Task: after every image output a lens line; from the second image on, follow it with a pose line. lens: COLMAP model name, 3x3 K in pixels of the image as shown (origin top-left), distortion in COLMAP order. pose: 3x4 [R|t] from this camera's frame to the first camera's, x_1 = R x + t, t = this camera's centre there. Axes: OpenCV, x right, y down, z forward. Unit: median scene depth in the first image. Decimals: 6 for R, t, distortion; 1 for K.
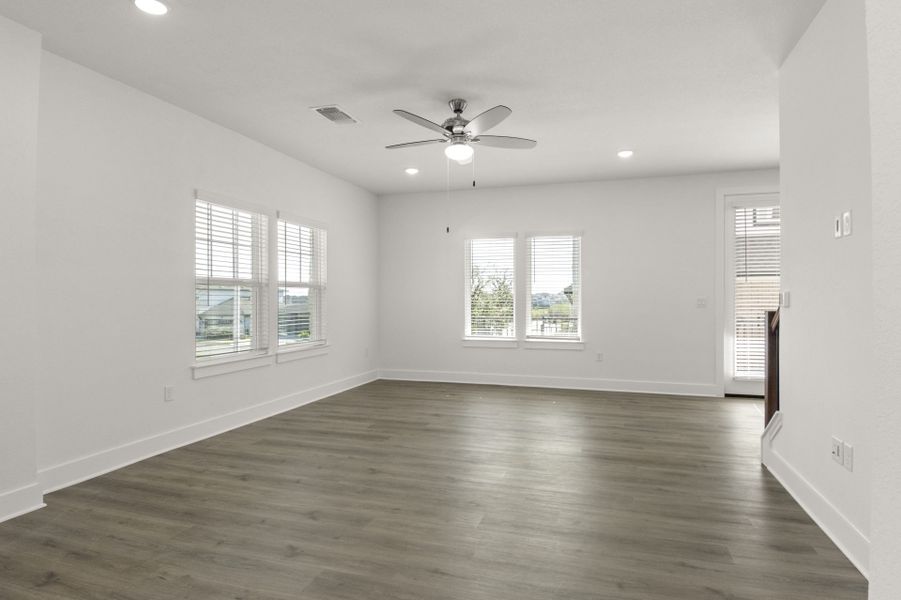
lens RADIAL K [[476.7, 0, 470.9], [0, 476.7, 295.7], [0, 0, 1]] dist [0.002591, -0.006845]
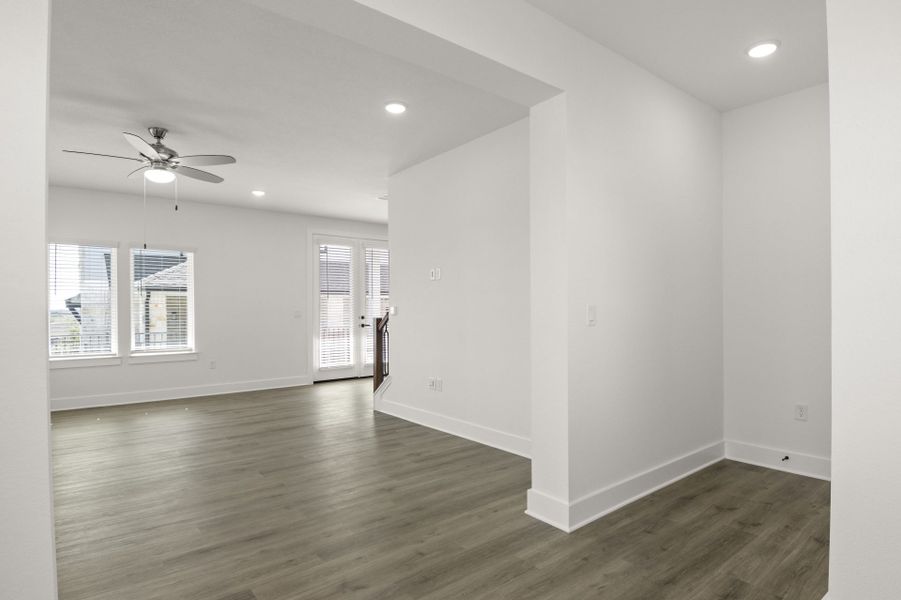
lens RADIAL K [[476.7, 0, 449.6], [0, 476.7, 307.9], [0, 0, 1]] dist [0.002591, -0.006845]
pose [[0.582492, -0.004634, 0.812823, -0.497324], [0.003290, 0.999989, 0.003344, -0.007148], [-0.812830, 0.000726, 0.582501, -0.142604]]
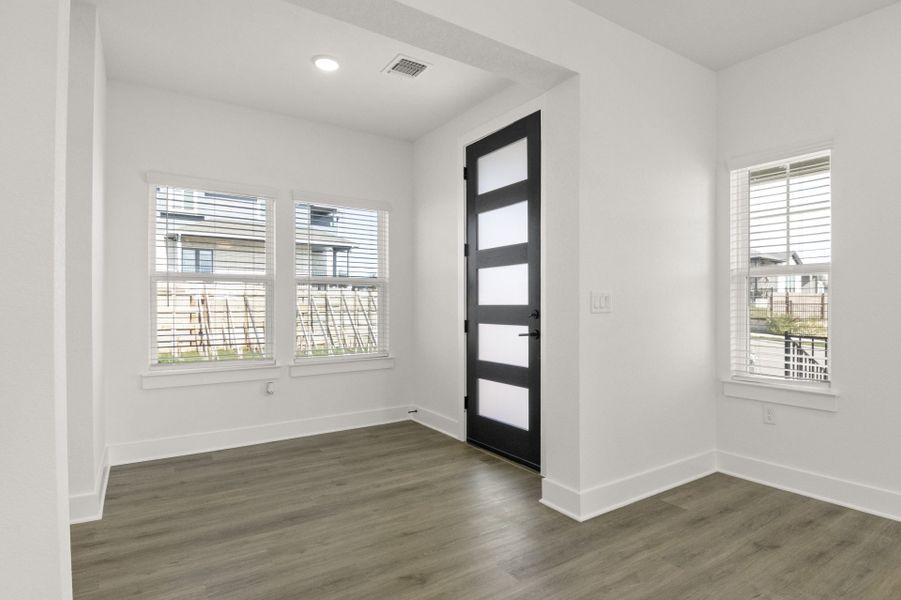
lens RADIAL K [[476.7, 0, 456.0], [0, 476.7, 302.4], [0, 0, 1]] dist [0.002591, -0.006845]
pose [[-0.658969, -0.006027, -0.752146, 0.200681], [0.003866, 0.999928, -0.011399, 0.020914], [0.752160, -0.010419, -0.658898, 0.569392]]
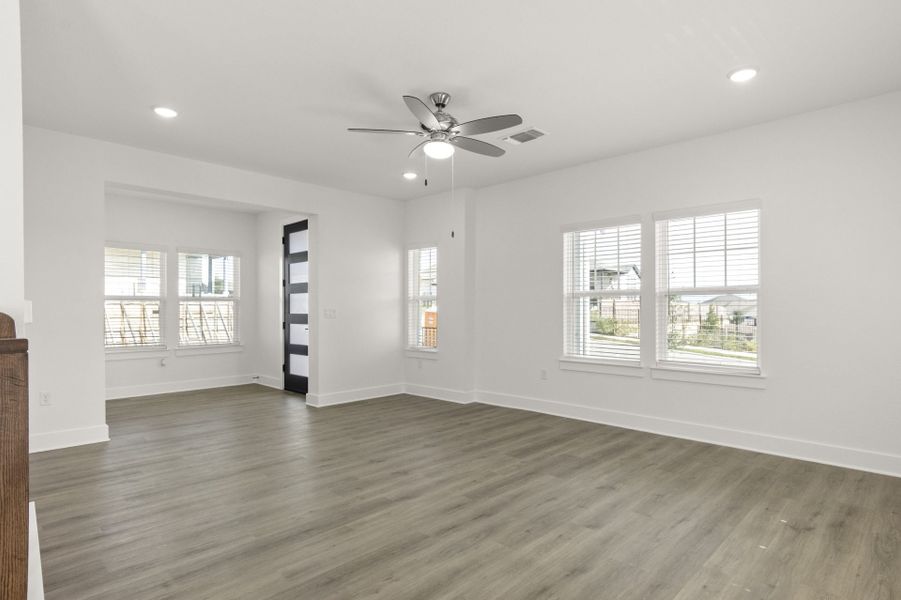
lens RADIAL K [[476.7, 0, 455.1], [0, 476.7, 304.1], [0, 0, 1]] dist [0.002591, -0.006845]
pose [[-0.477276, -0.010871, -0.878686, 0.740733], [0.007522, 0.999836, -0.016455, 0.013070], [0.878721, -0.014463, -0.477117, 1.404804]]
